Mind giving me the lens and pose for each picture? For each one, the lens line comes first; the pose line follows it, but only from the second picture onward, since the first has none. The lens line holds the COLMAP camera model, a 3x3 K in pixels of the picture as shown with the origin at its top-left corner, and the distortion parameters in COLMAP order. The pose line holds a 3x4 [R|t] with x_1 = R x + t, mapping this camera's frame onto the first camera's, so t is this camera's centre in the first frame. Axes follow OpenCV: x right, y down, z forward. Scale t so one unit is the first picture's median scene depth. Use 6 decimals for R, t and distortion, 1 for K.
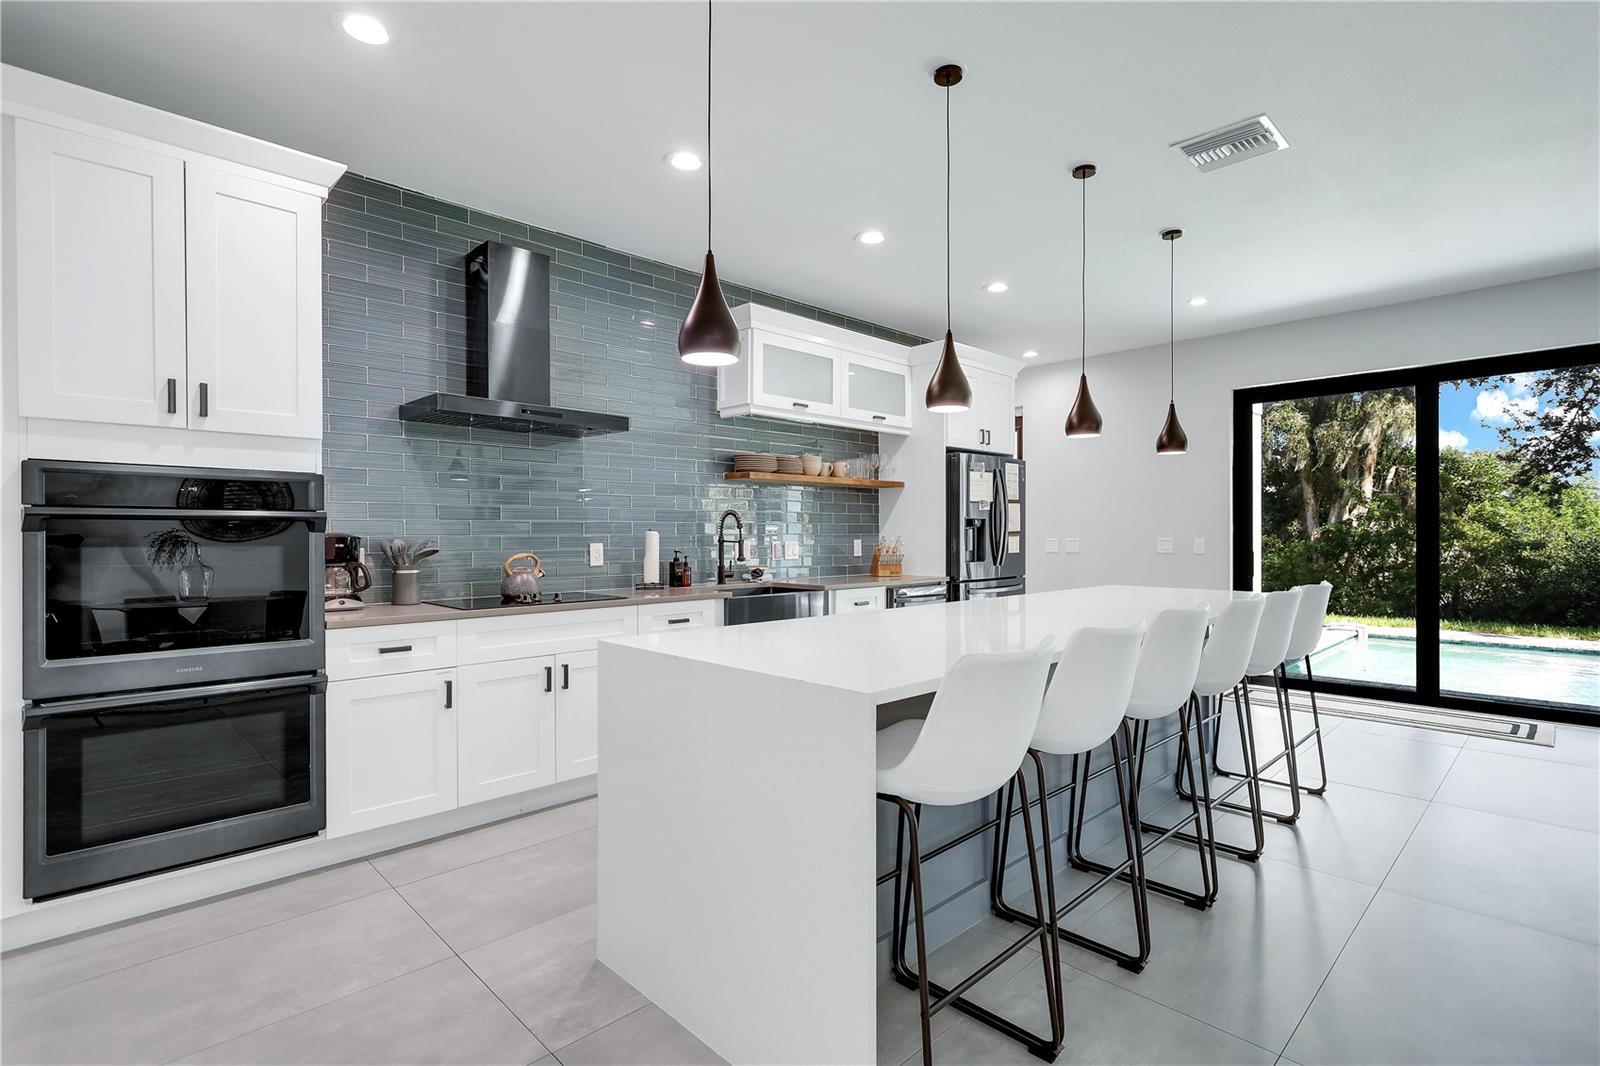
lens RADIAL K [[762.7, 0, 801.9], [0, 762.7, 535.9], [0, 0, 1]] dist [-0.000925, 0.000049]
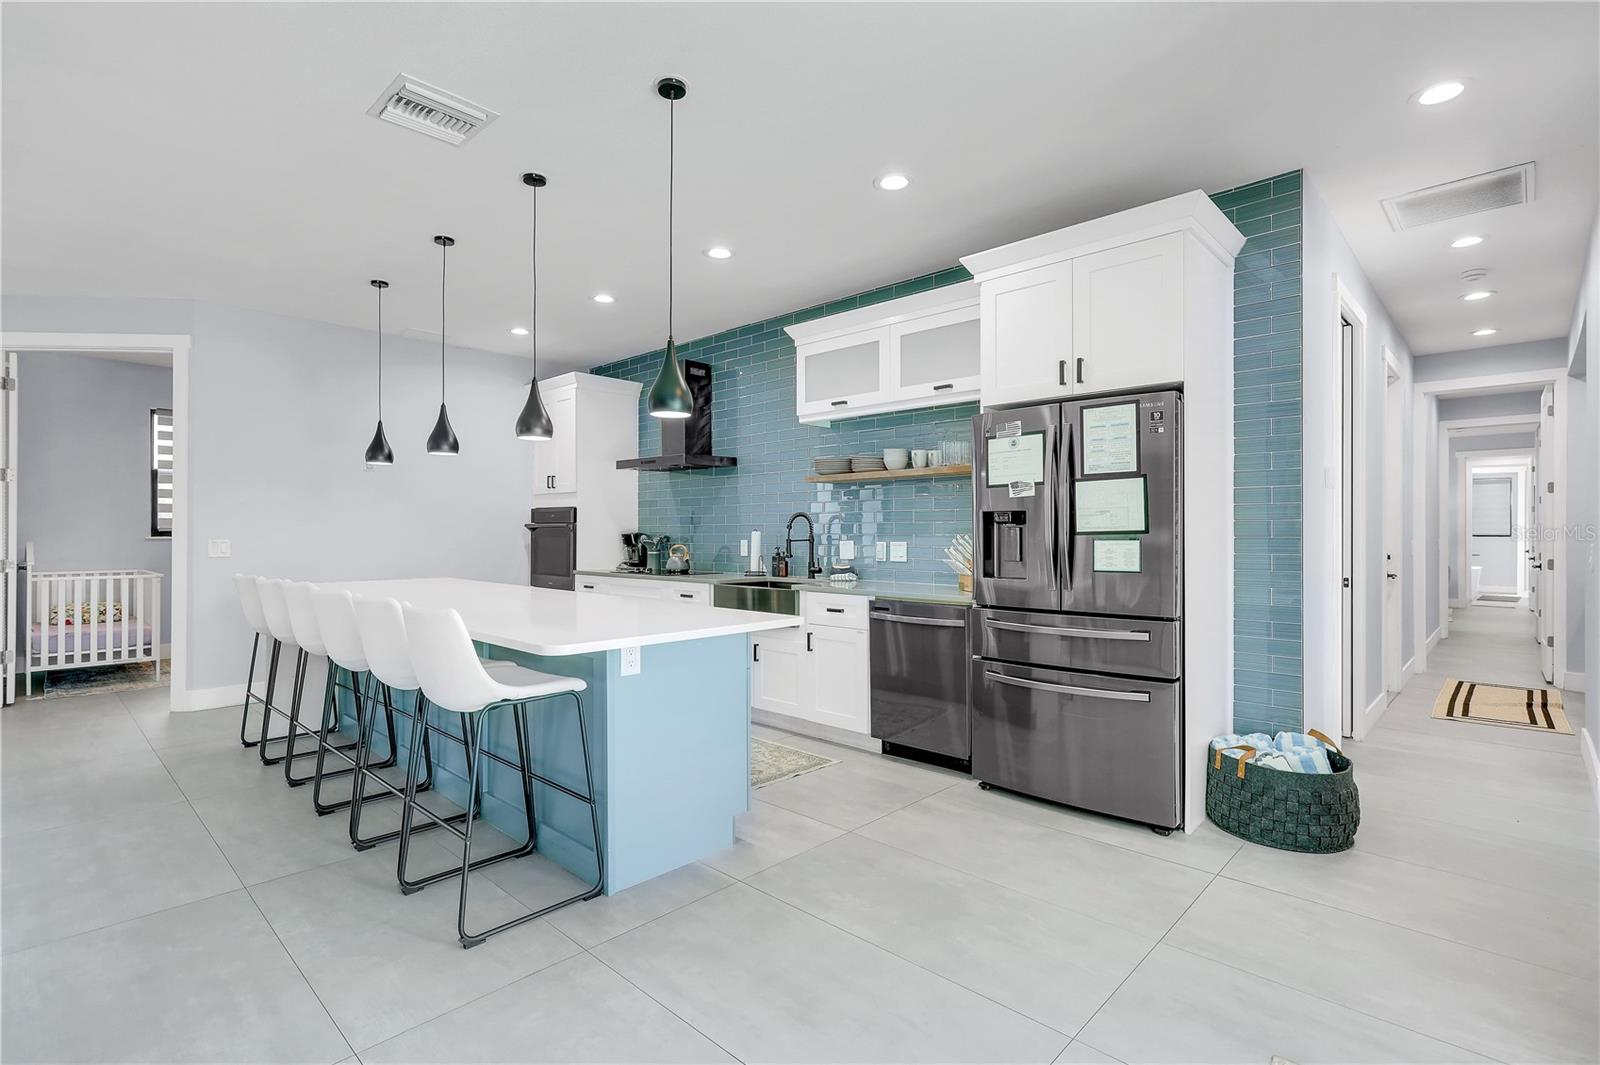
lens RADIAL K [[756.6, 0, 805.7], [0, 756.6, 525.6], [0, 0, 1]] dist [0.002656, 0.000789]
pose [[0.044654, -0.006143, -0.998984, 1.085168], [-0.003003, 0.999976, -0.006283, -0.007434], [0.998998, 0.003280, 0.044634, 1.016930]]
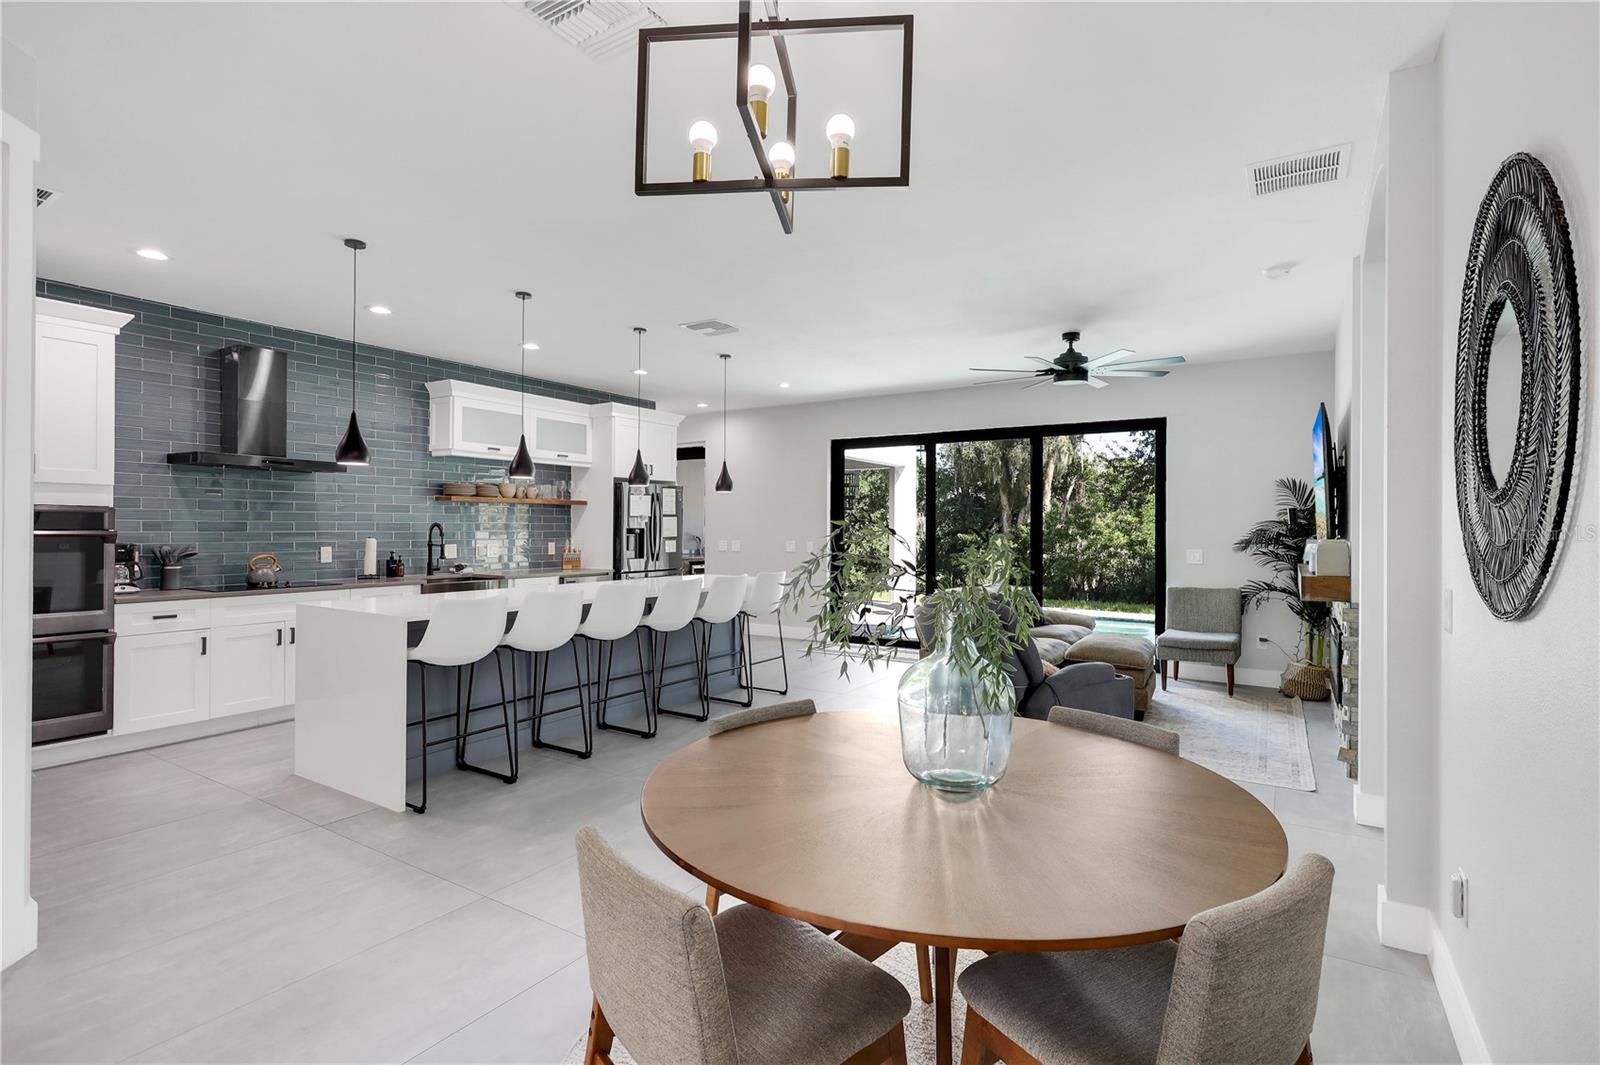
lens RADIAL K [[756.6, 0, 805.7], [0, 756.6, 525.6], [0, 0, 1]] dist [0.002656, 0.000789]
pose [[0.972711, 0.008431, 0.231868, 0.263913], [-0.007290, 0.999957, -0.005776, -0.027461], [-0.231906, 0.003928, 0.972730, -0.563199]]
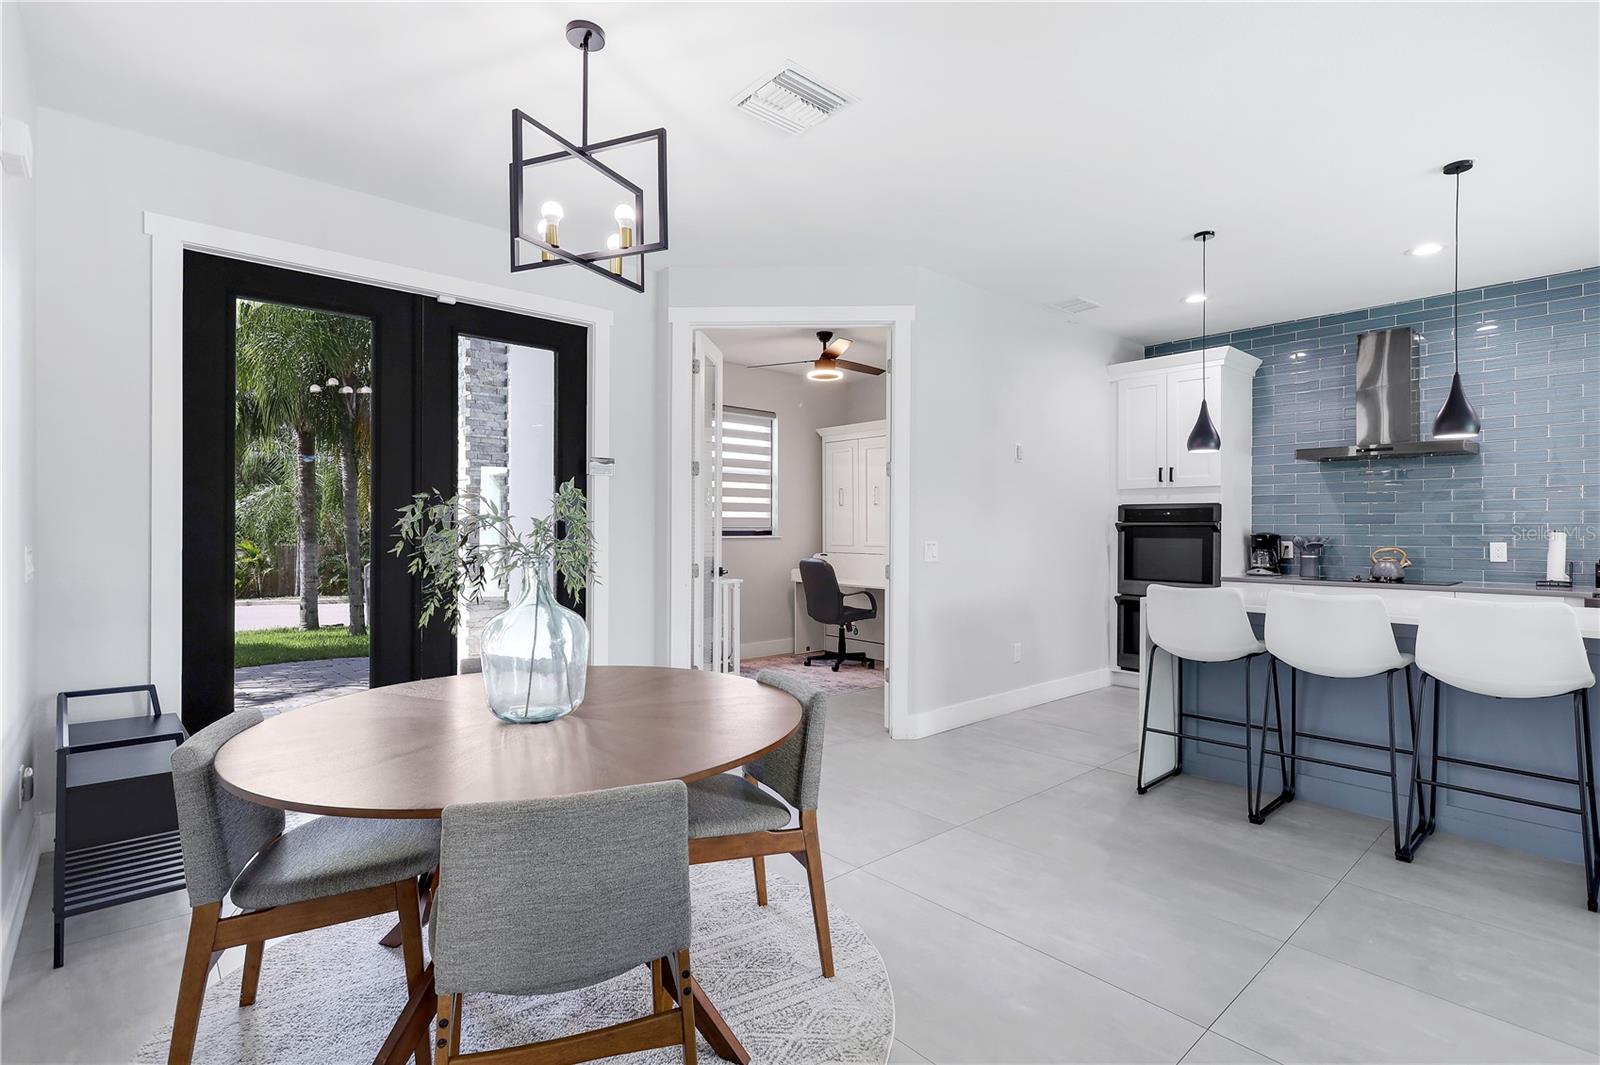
lens RADIAL K [[756.6, 0, 805.7], [0, 756.6, 525.6], [0, 0, 1]] dist [0.002656, 0.000789]
pose [[-0.033981, 0.000682, -0.999422, 0.891850], [-0.002869, 0.999996, 0.000780, -0.013438], [0.999418, 0.002894, -0.033978, -0.015335]]
